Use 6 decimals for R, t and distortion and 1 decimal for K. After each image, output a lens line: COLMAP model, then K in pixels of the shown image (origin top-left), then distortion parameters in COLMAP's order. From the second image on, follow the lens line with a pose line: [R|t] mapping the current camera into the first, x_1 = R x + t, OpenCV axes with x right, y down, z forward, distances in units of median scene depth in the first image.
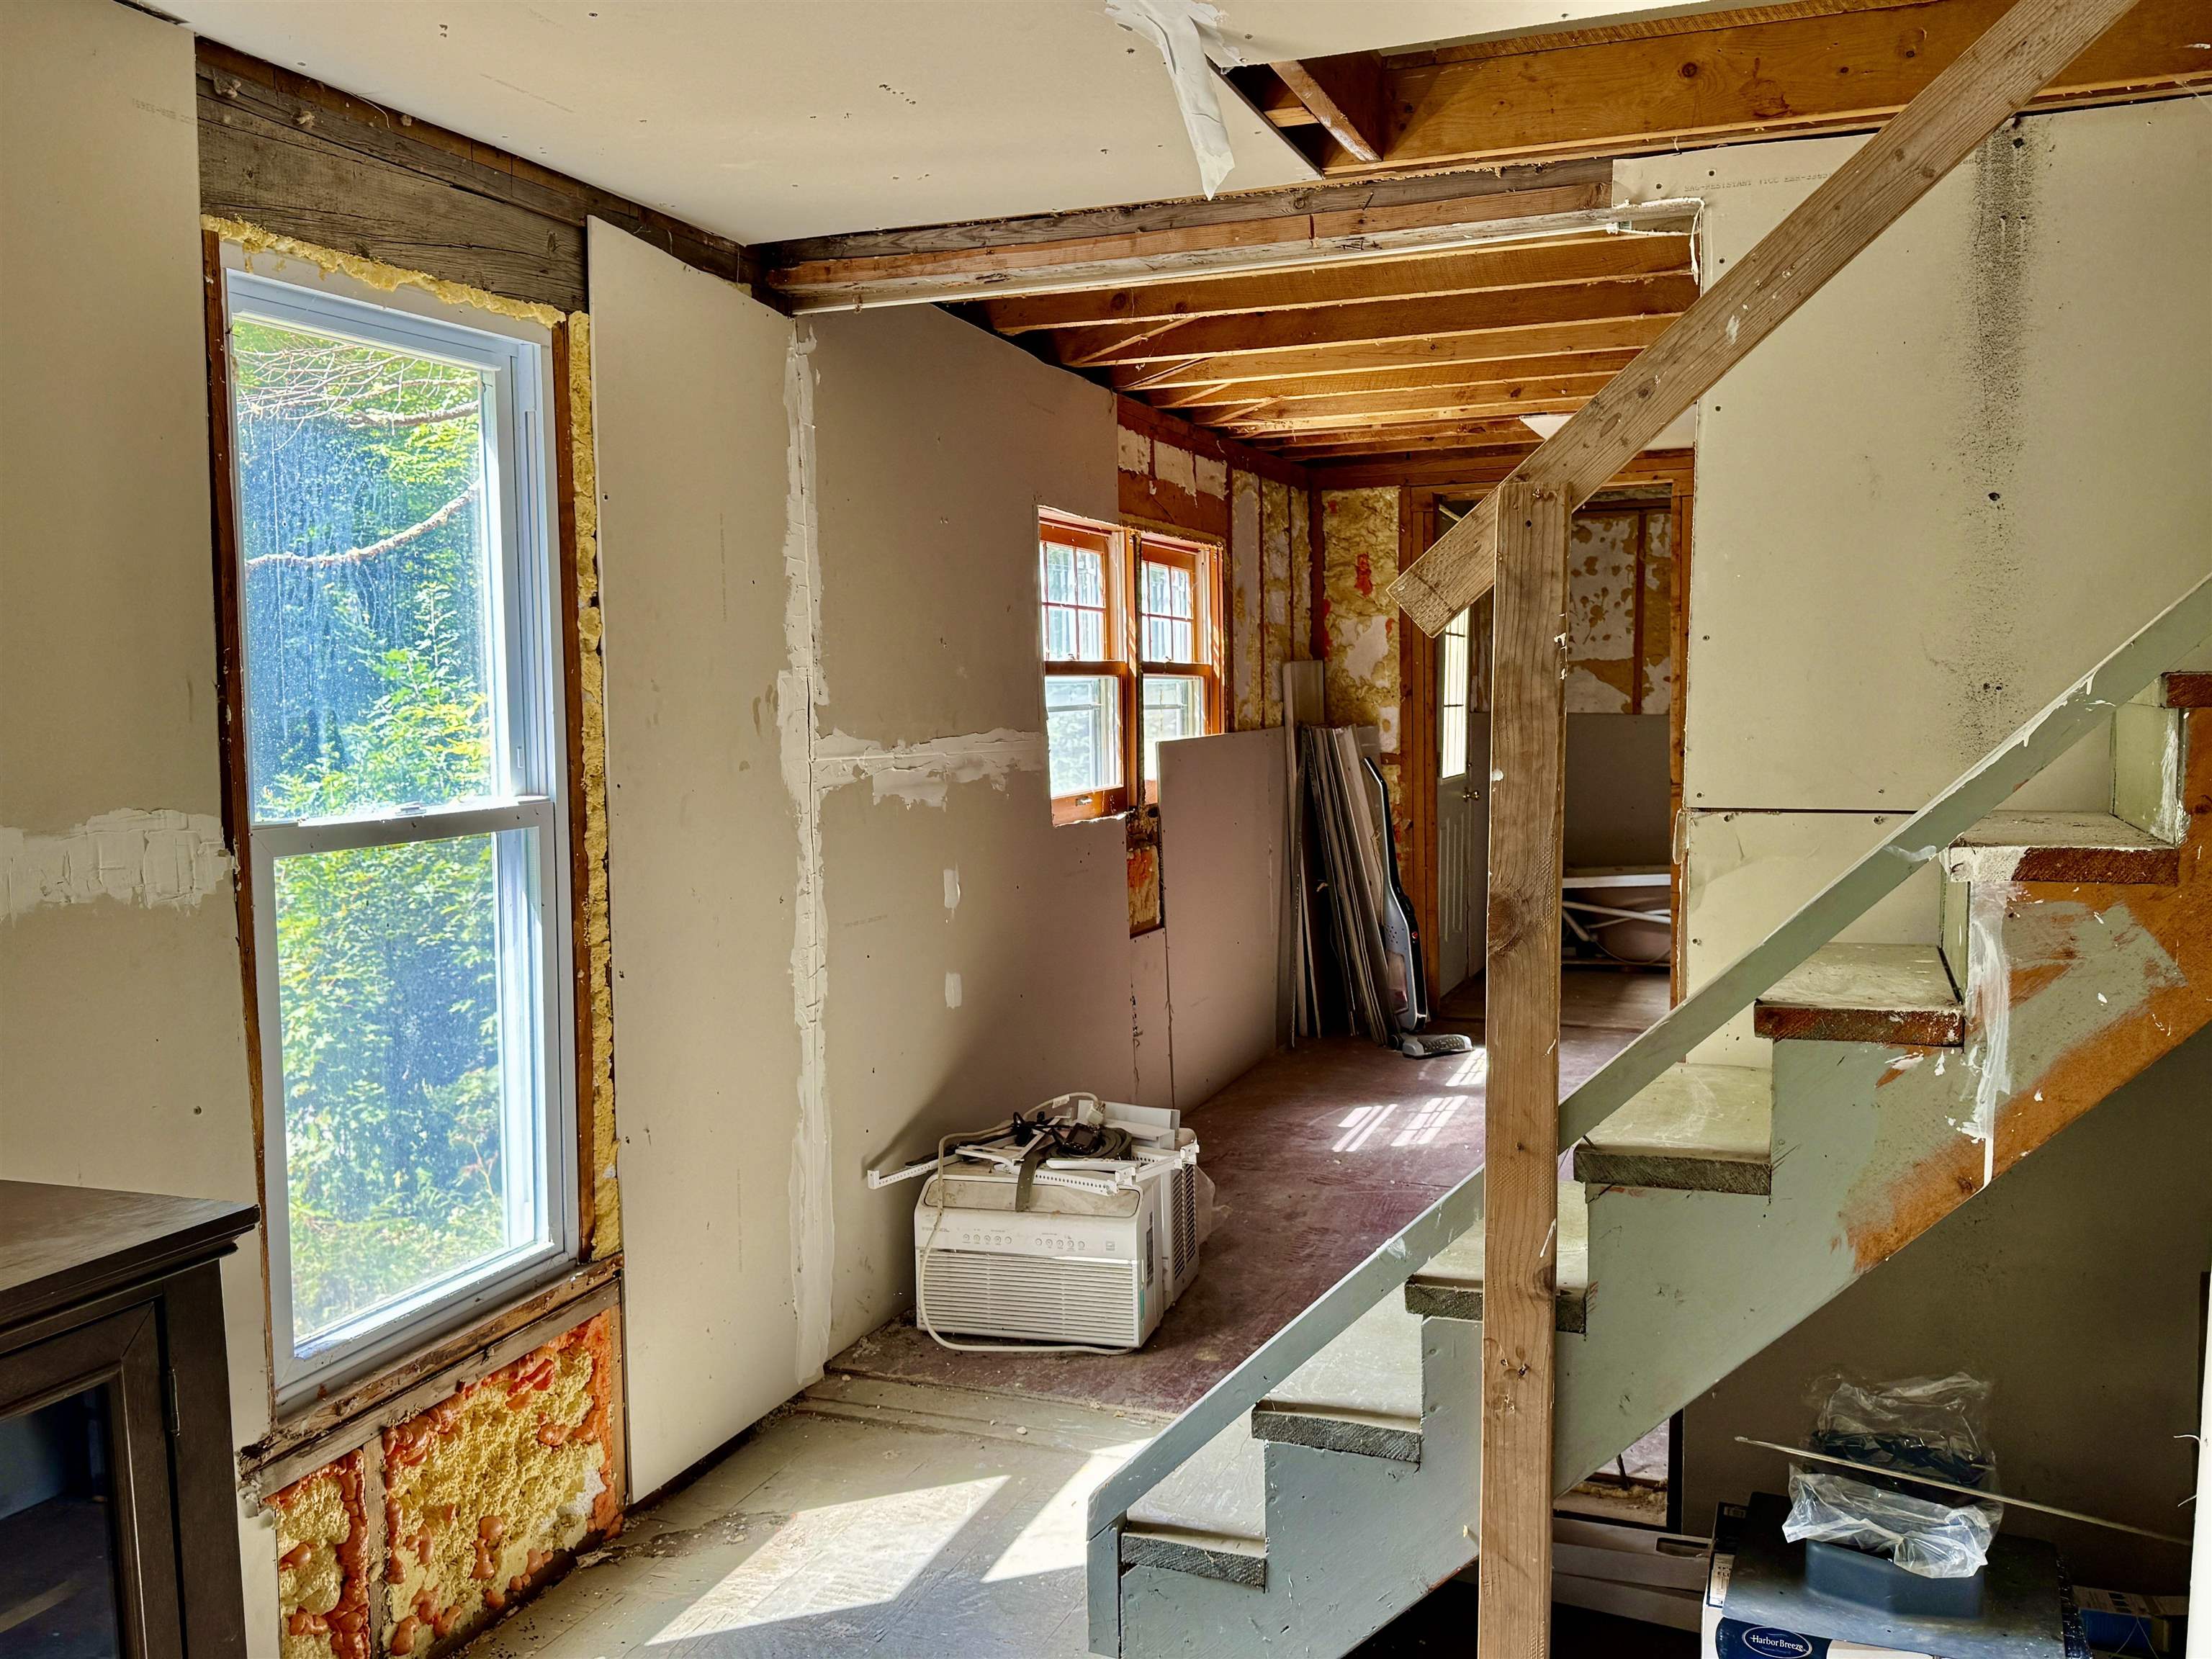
lens RADIAL K [[1867.7, 0, 1126.8], [0, 1867.7, 830.7], [0, 0, 1]] dist [0.117001, -0.166397]
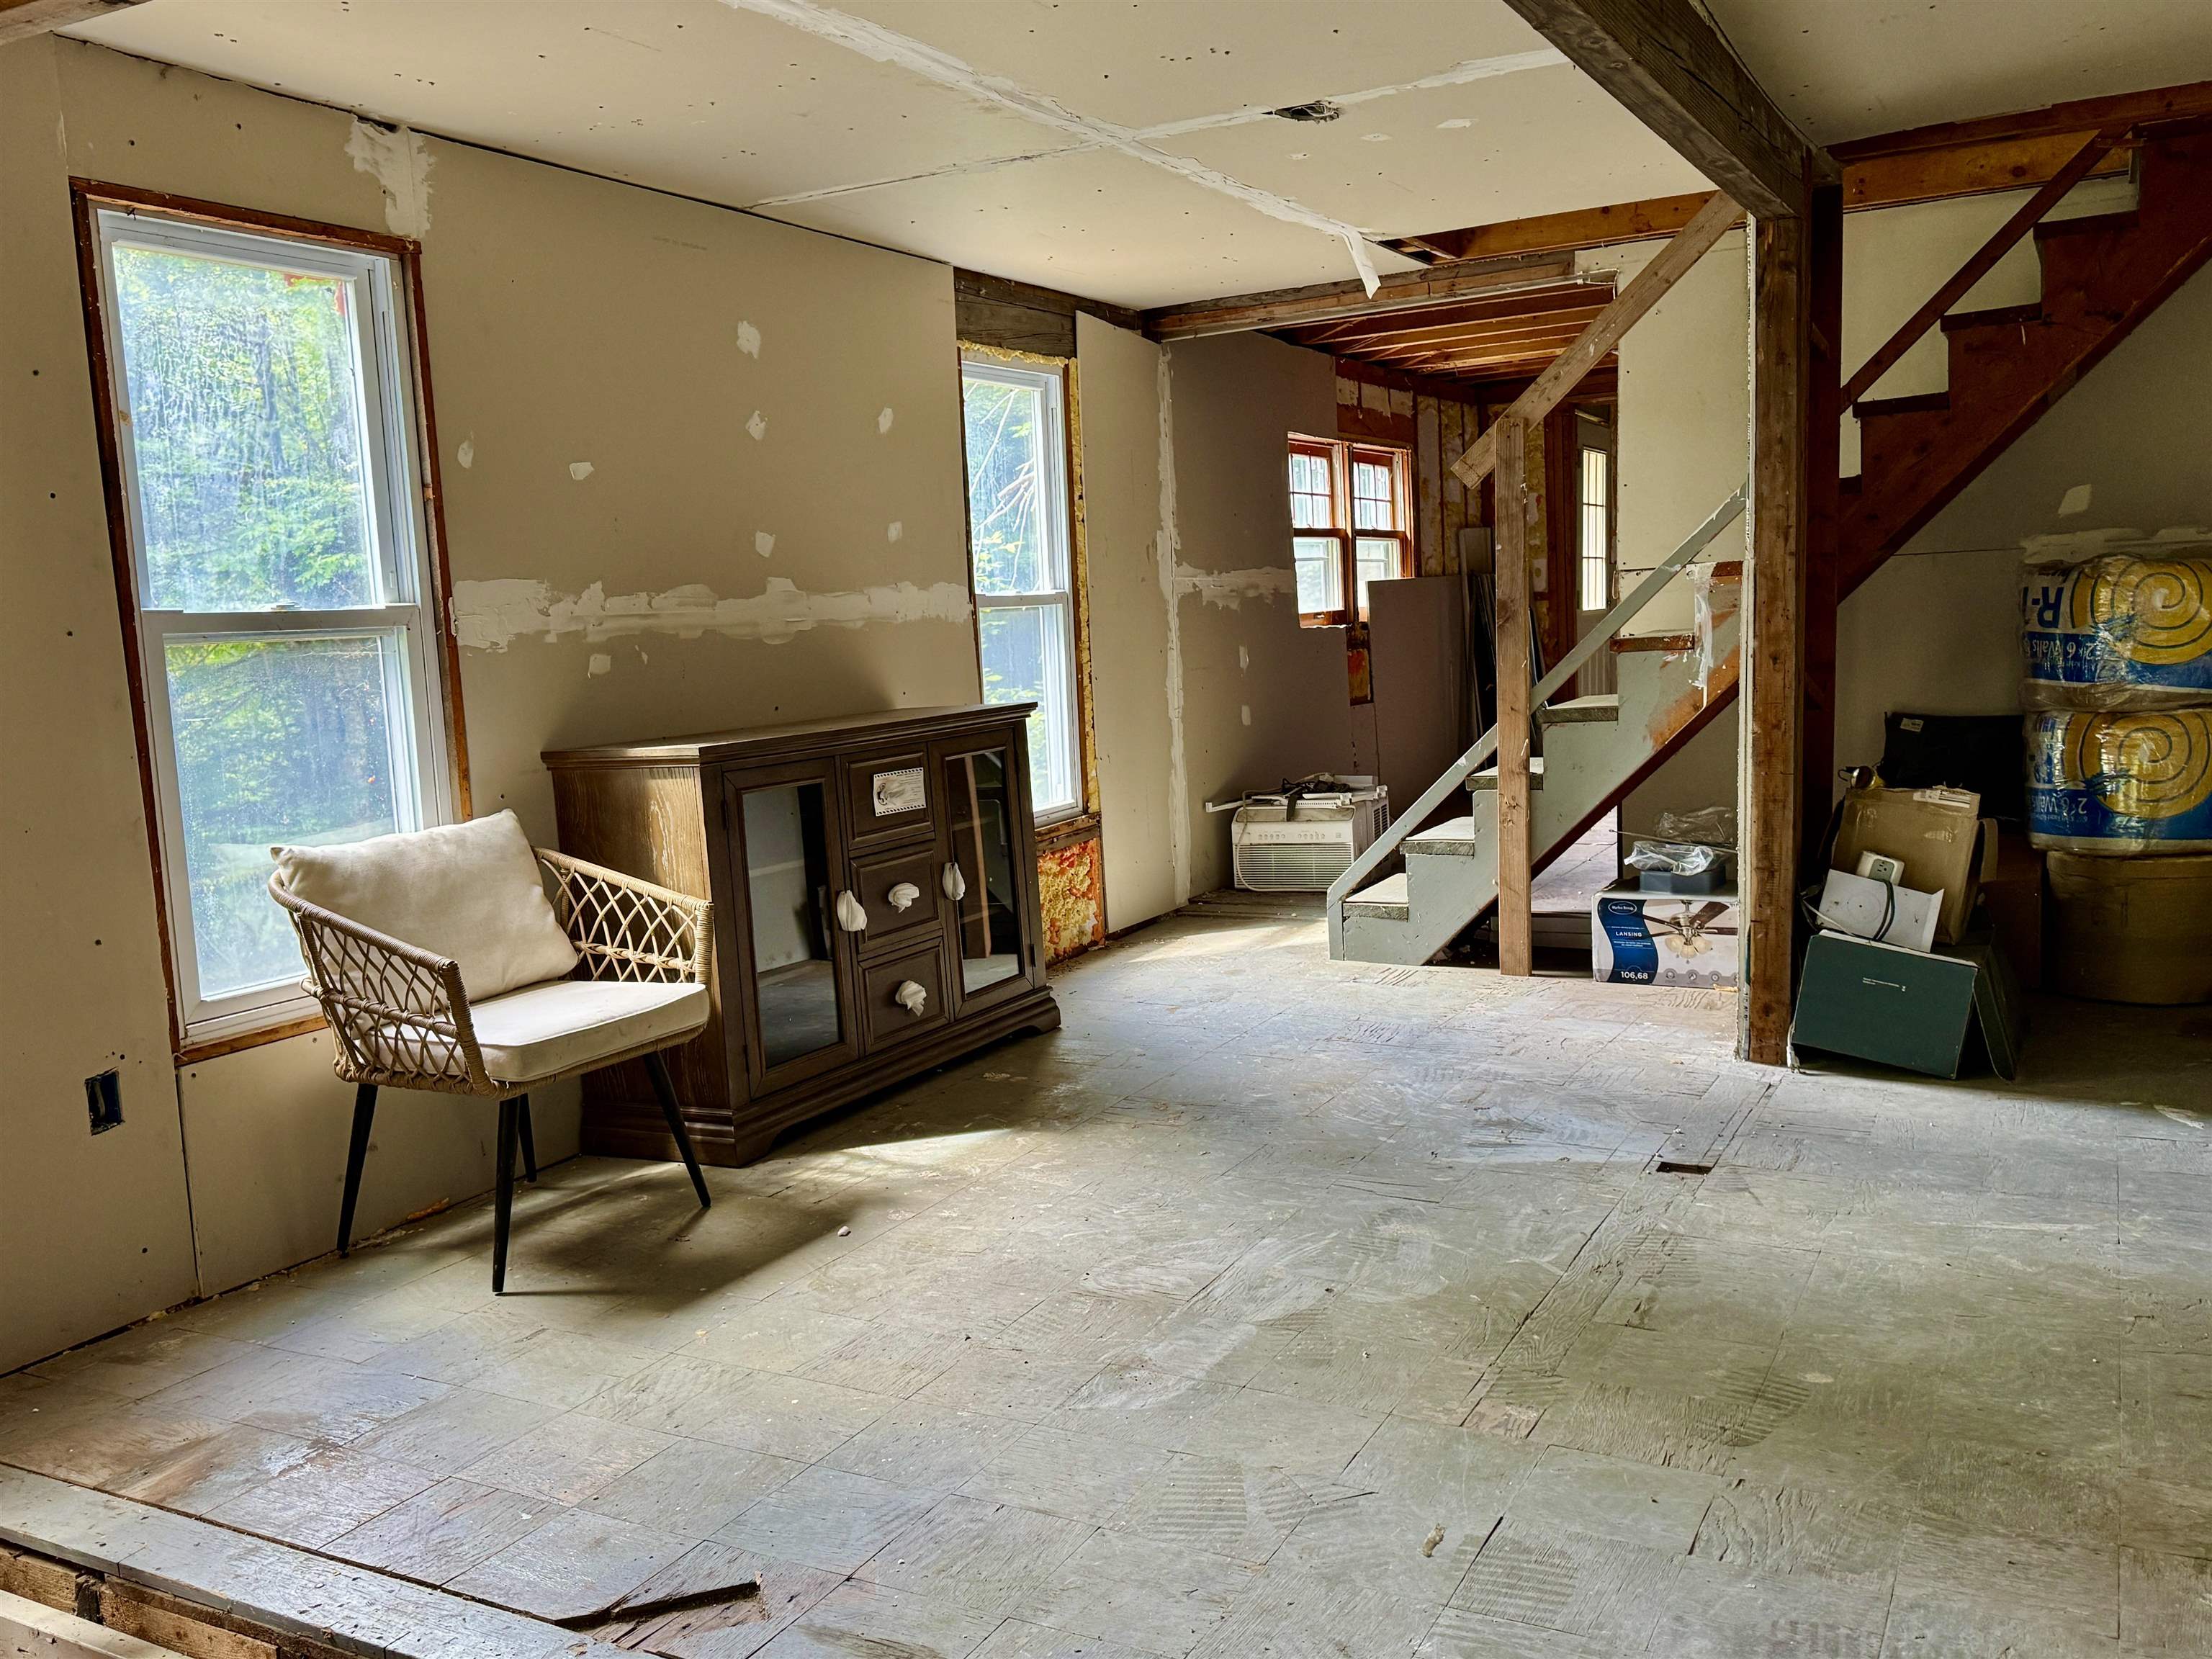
lens RADIAL K [[1867.7, 0, 1093.5], [0, 1867.7, 838.5], [0, 0, 1]] dist [0.117001, -0.166397]
pose [[0.989268, -0.021818, -0.144473, 0.021005], [0.028934, 0.998460, 0.047338, 0.143215], [0.143218, -0.051010, 0.988376, -0.965716]]
